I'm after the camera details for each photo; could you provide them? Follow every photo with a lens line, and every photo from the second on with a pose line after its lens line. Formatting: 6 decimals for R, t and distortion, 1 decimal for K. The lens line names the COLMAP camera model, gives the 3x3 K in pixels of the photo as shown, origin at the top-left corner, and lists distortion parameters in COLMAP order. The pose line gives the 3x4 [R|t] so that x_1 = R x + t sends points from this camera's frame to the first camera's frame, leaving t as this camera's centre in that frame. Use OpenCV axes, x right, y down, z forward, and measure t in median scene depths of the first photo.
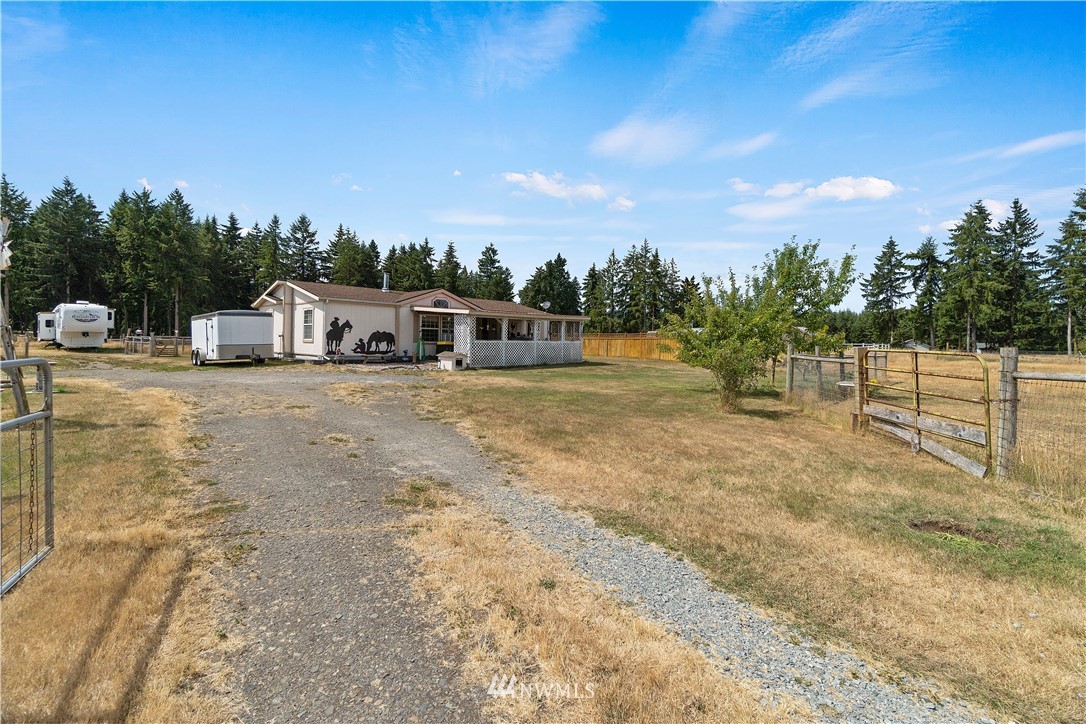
lens RADIAL K [[478.7, 0, 538.1], [0, 478.7, 344.0], [0, 0, 1]] dist [-0.000613, 0.000619]
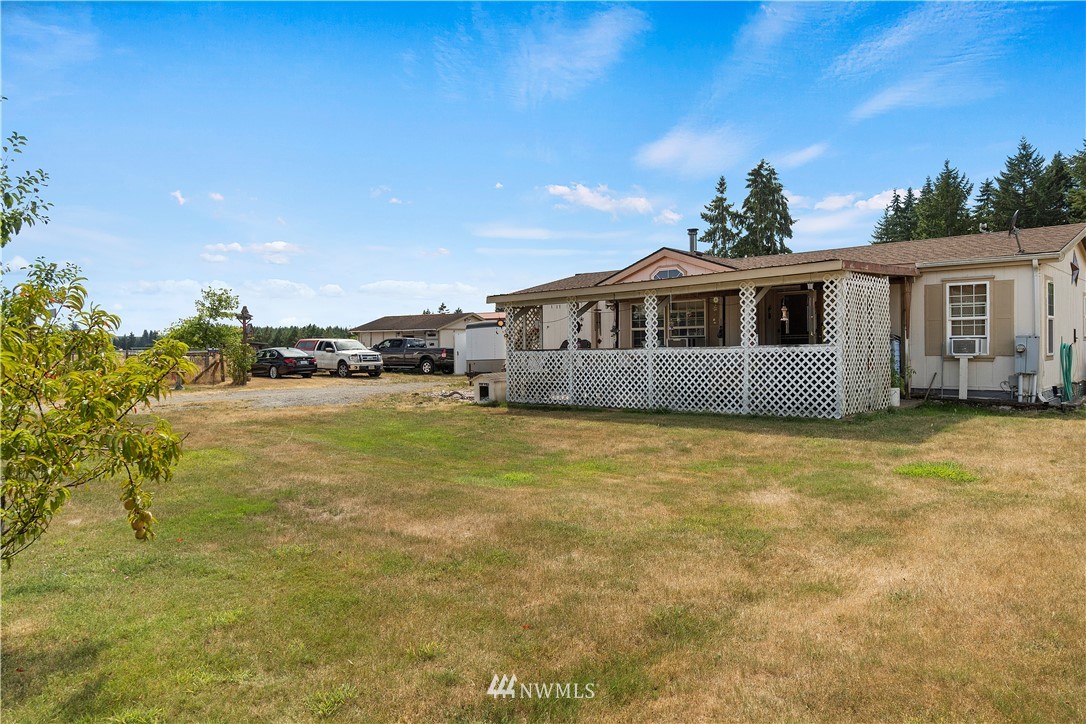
lens RADIAL K [[704.1, 0, 540.3], [0, 704.1, 359.8], [0, 0, 1]] dist [0.004487, 0.002383]
pose [[0.028194, -0.002583, -0.999599, 0.125297], [0.005604, 0.999981, -0.002426, 0.000766], [0.999587, -0.005533, 0.028208, 0.198789]]
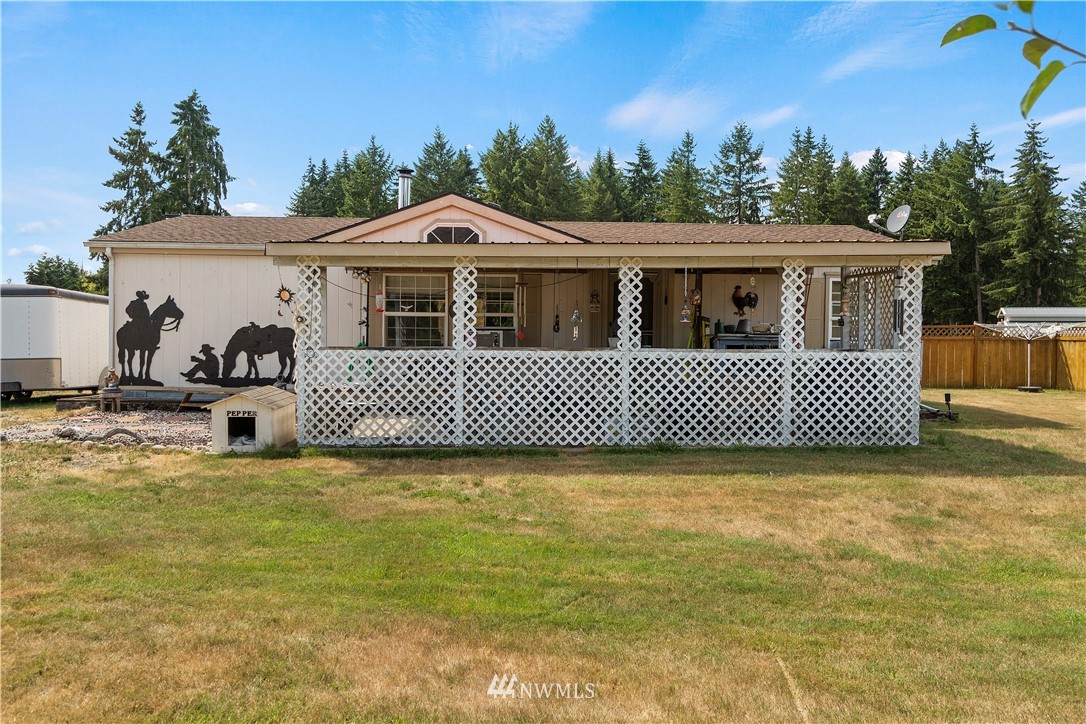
lens RADIAL K [[860.5, 0, 543.4], [0, 860.5, 358.4], [0, 0, 1]] dist [-0.016531, 0.003098]
pose [[0.717150, 0.006134, -0.696891, 0.060630], [-0.001219, 0.999971, 0.007547, -0.001213], [0.696917, -0.004563, 0.717137, 0.144777]]
